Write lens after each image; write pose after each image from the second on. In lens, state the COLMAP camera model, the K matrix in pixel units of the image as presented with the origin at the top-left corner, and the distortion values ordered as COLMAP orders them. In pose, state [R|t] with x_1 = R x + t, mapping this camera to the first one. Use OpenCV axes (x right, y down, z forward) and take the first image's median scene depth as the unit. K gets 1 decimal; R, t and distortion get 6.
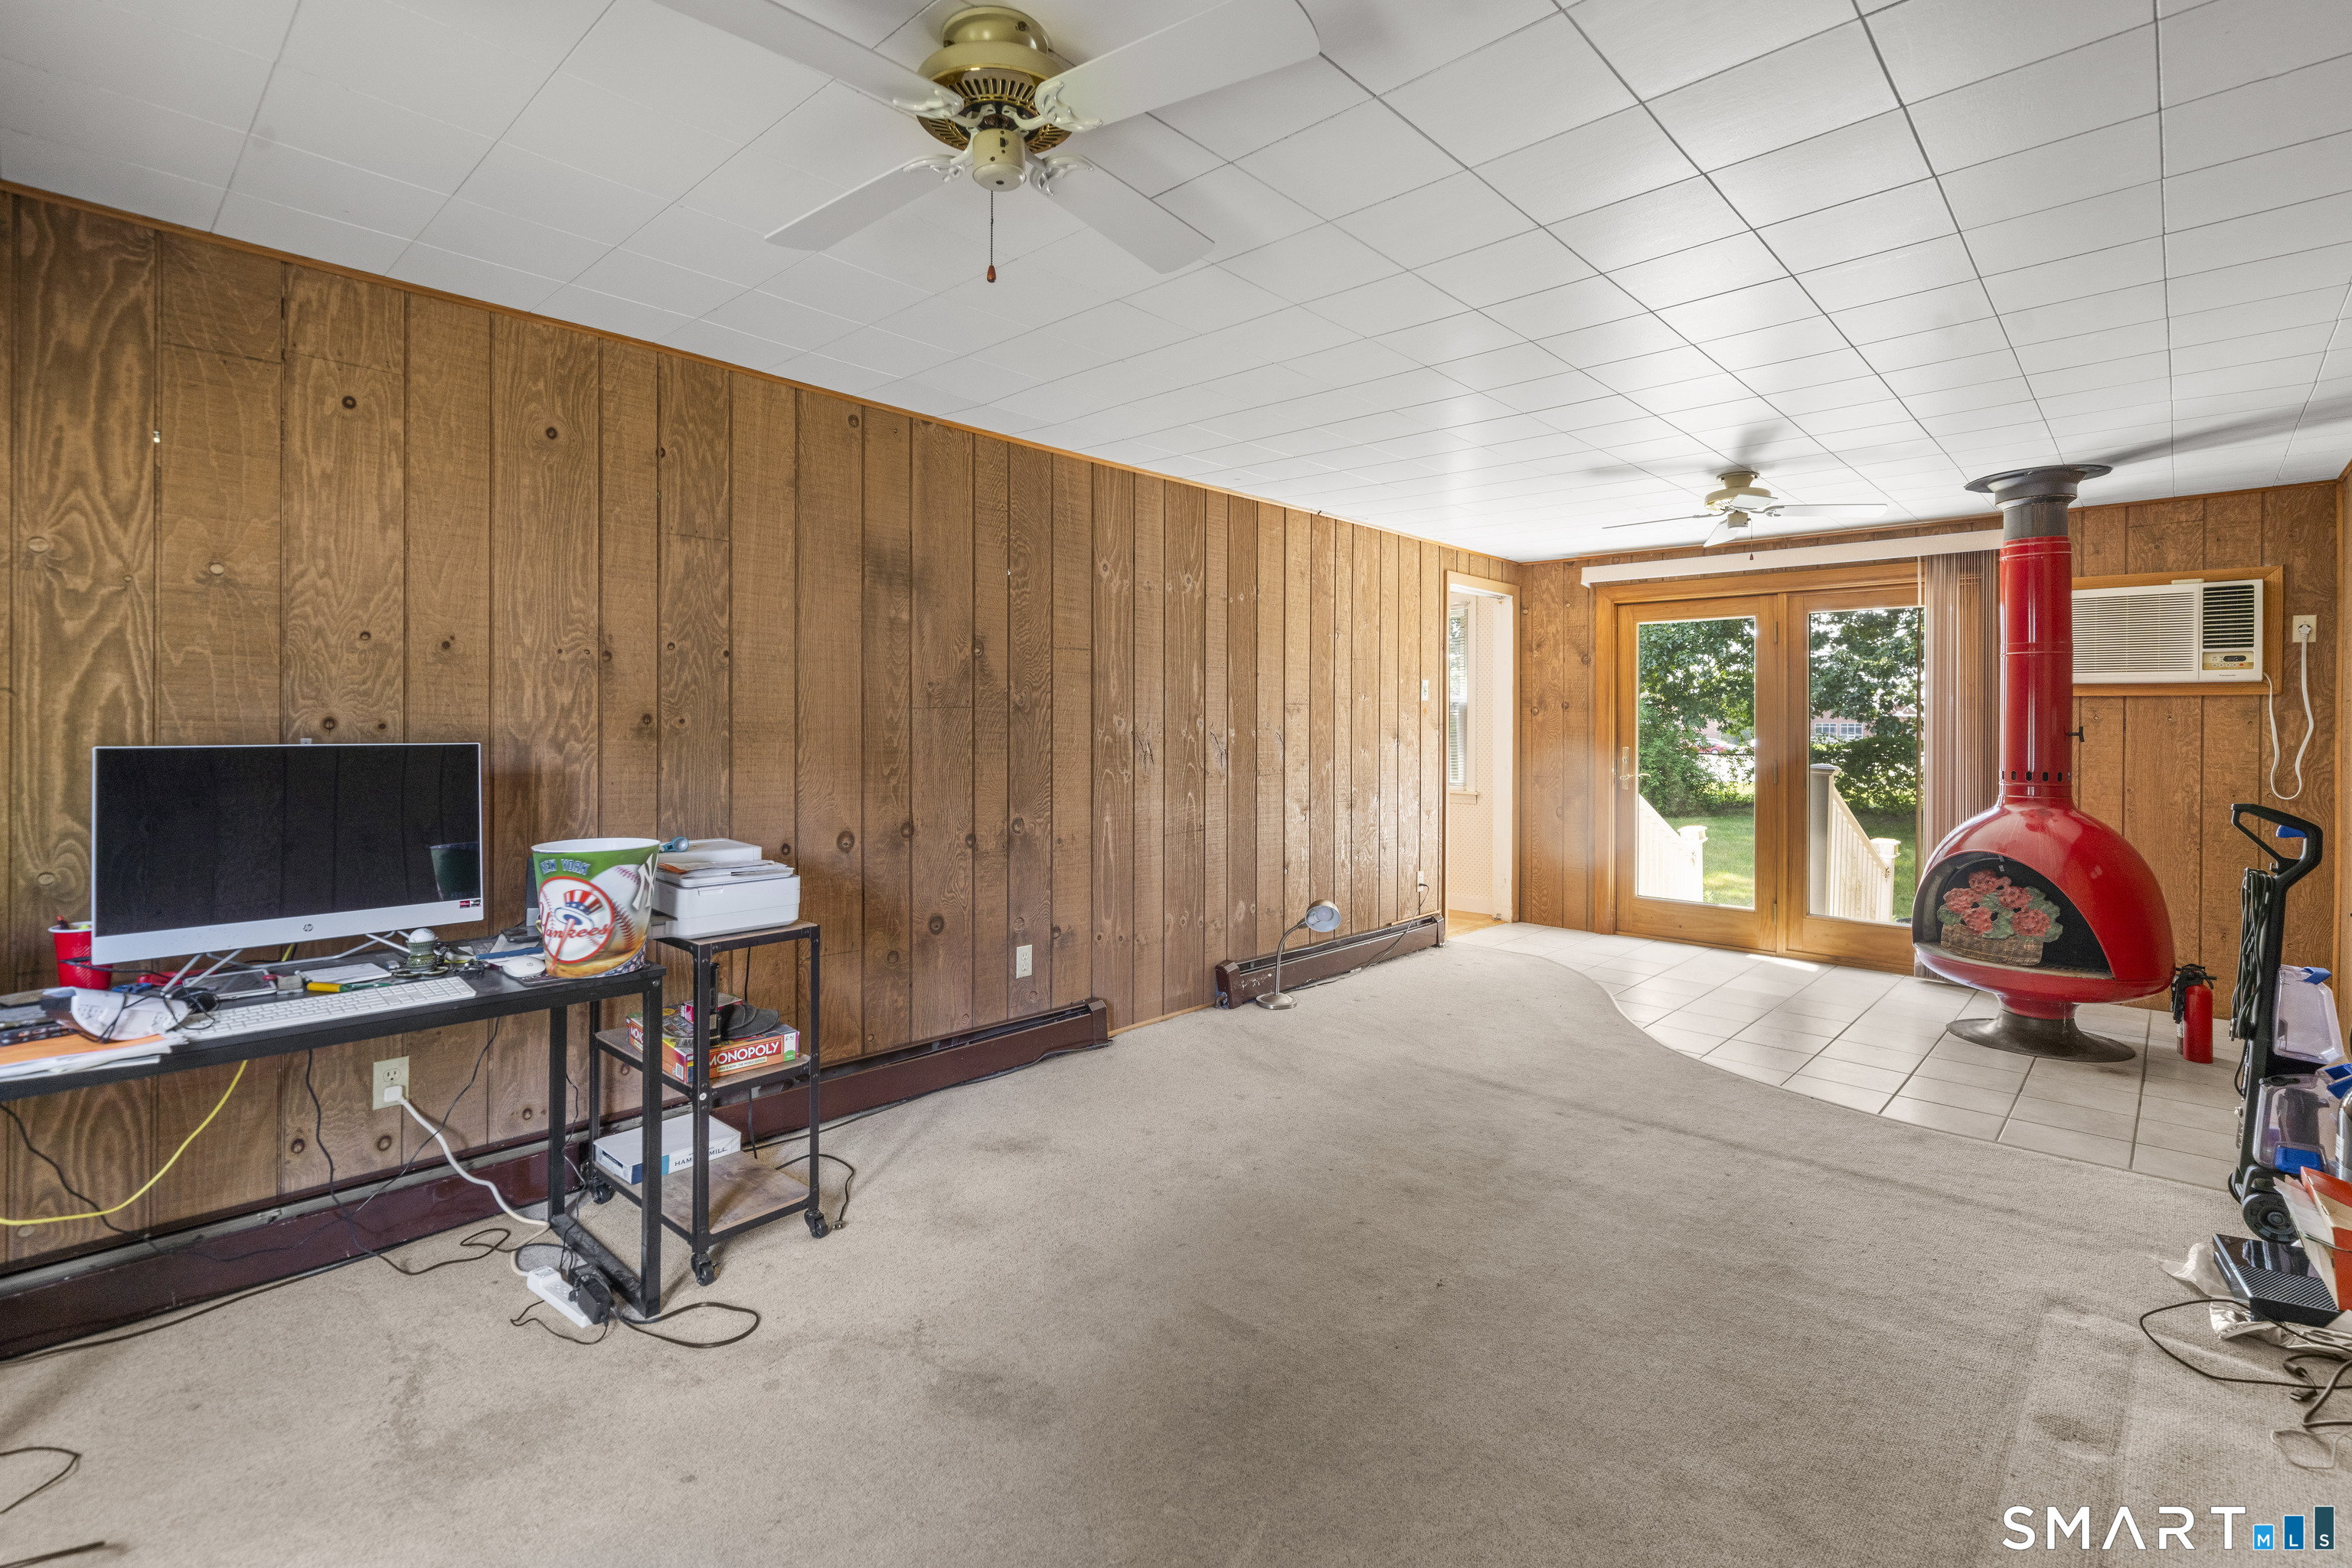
lens RADIAL K [[1075.4, 0, 1173.7], [0, 1075.4, 731.5], [0, 0, 1]] dist [0.014738, 0.000033]
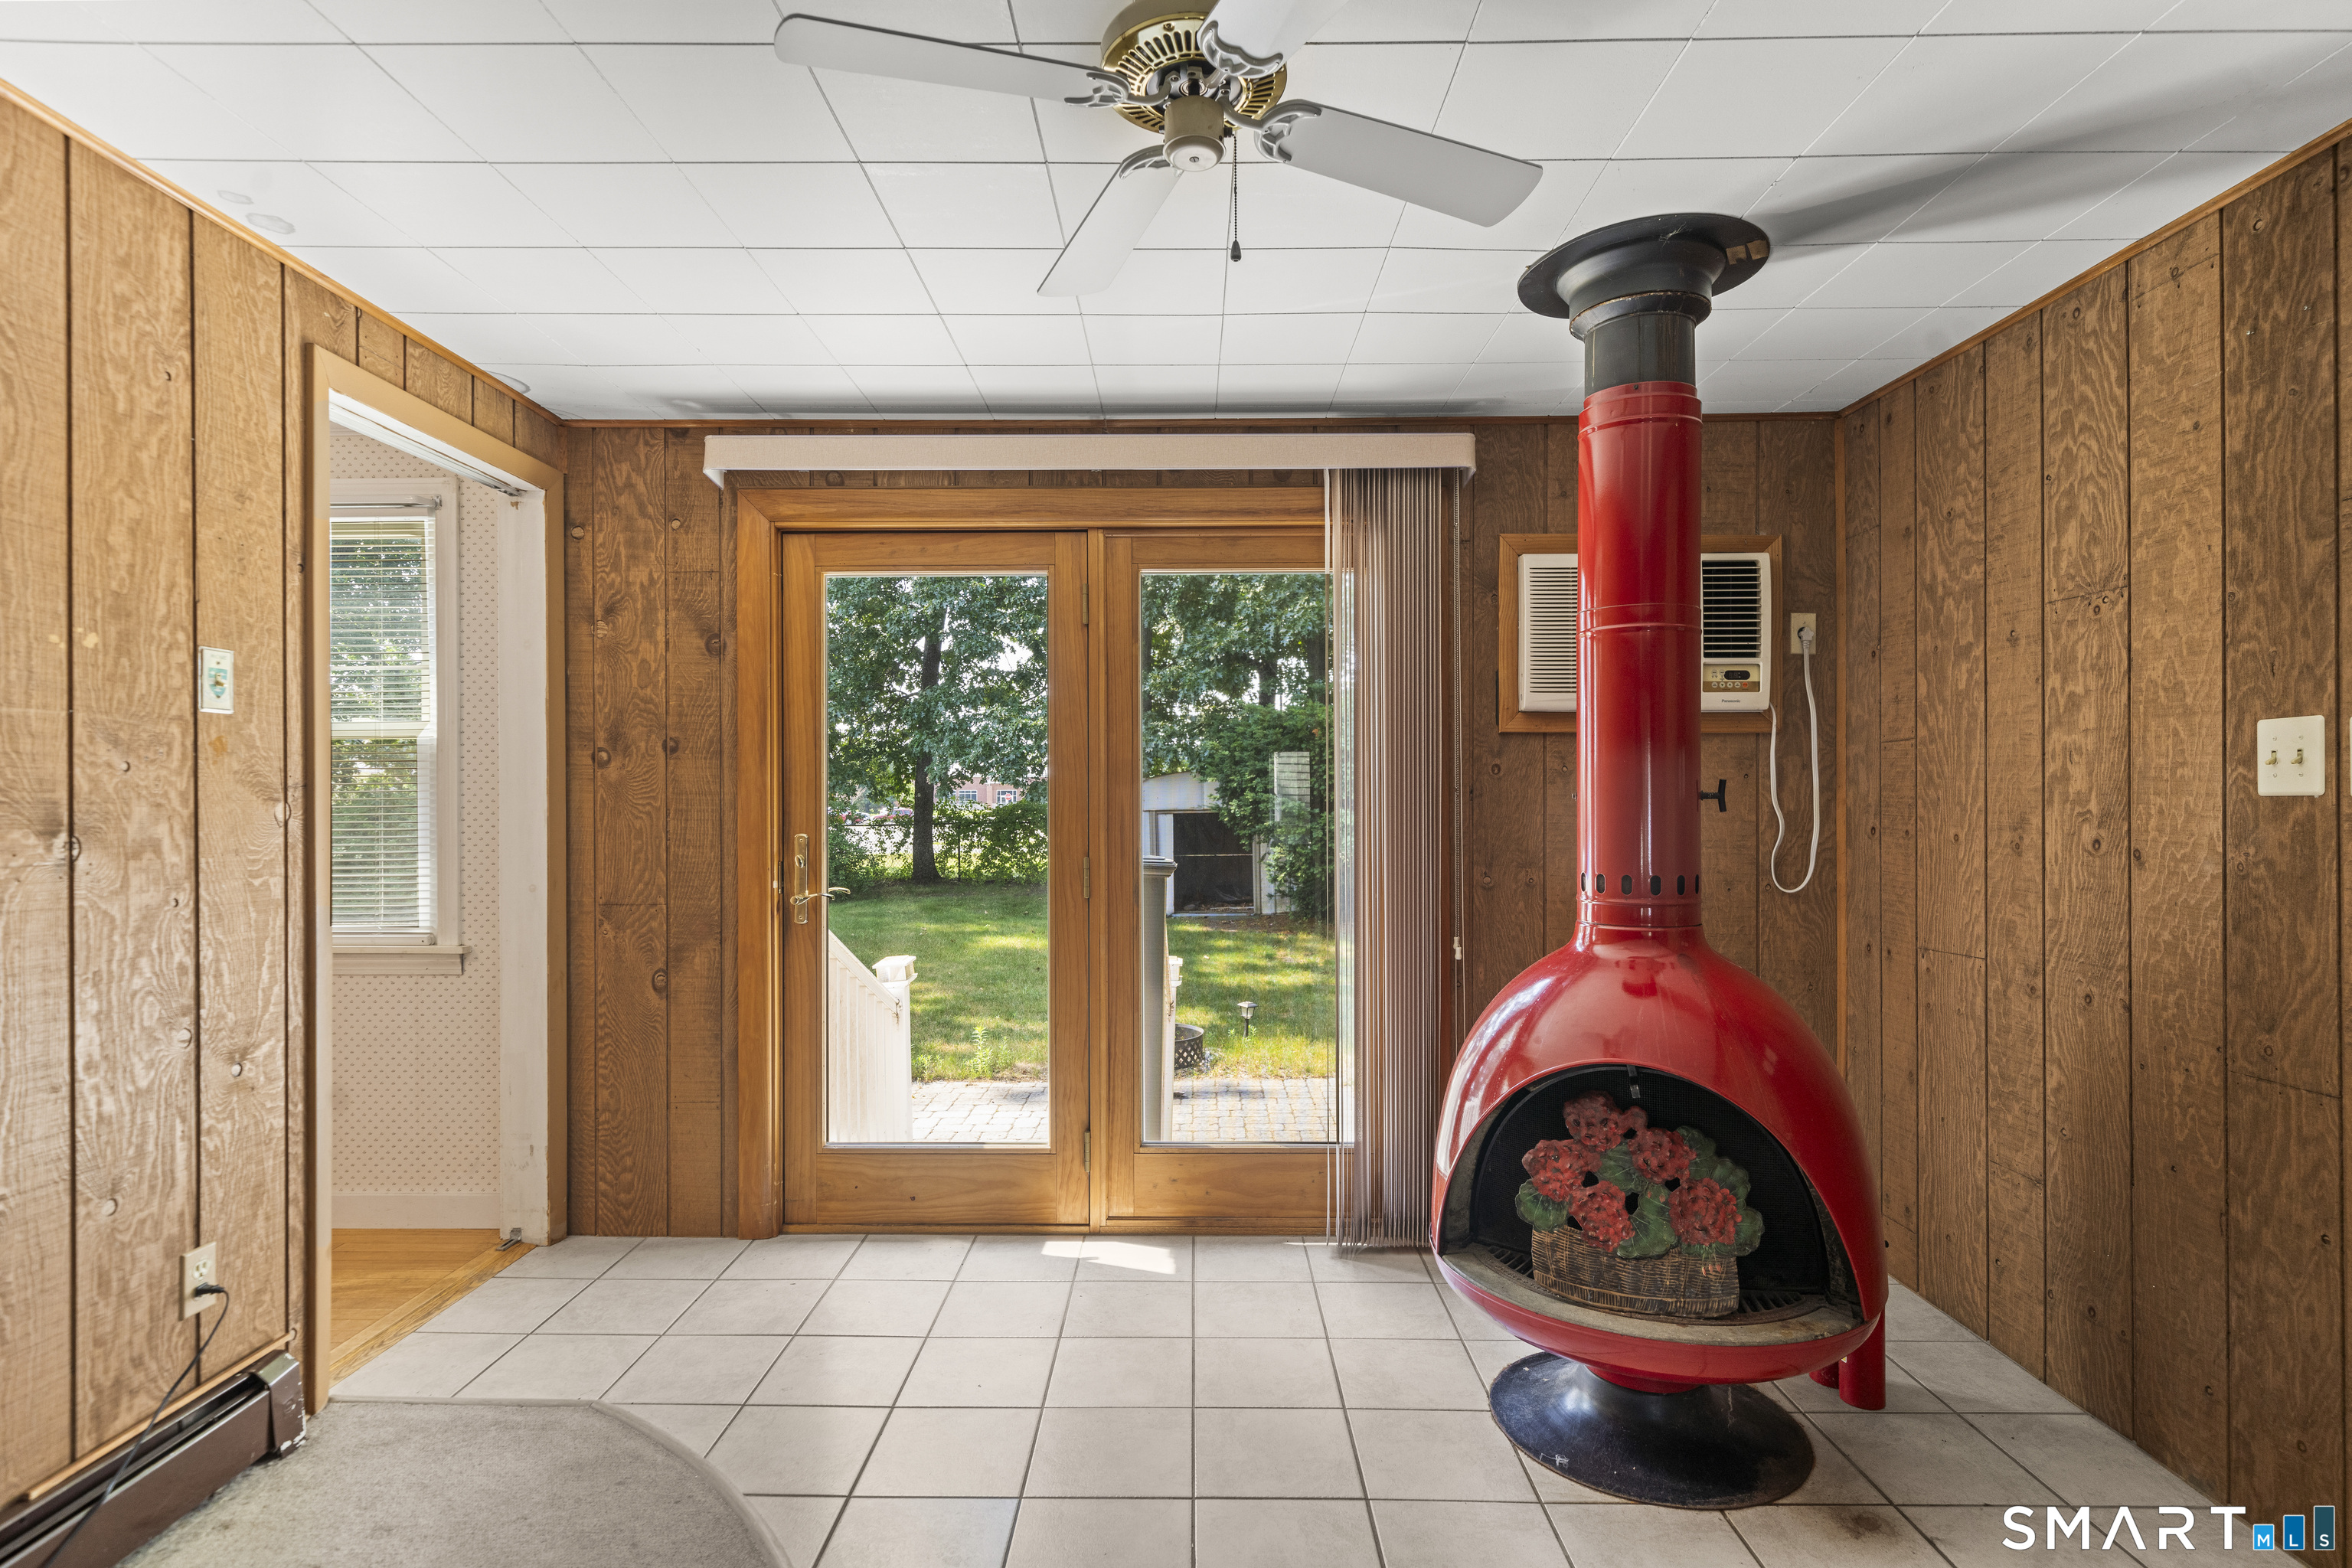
lens RADIAL K [[1098.5, 0, 1162.9], [0, 1098.5, 783.2], [0, 0, 1]] dist [-0.001898, 0.002215]
pose [[0.730306, -0.000930, 0.683119, 0.212397], [0.012028, 0.999862, -0.011497, -0.000413], [-0.683014, 0.016613, 0.730216, 0.556476]]
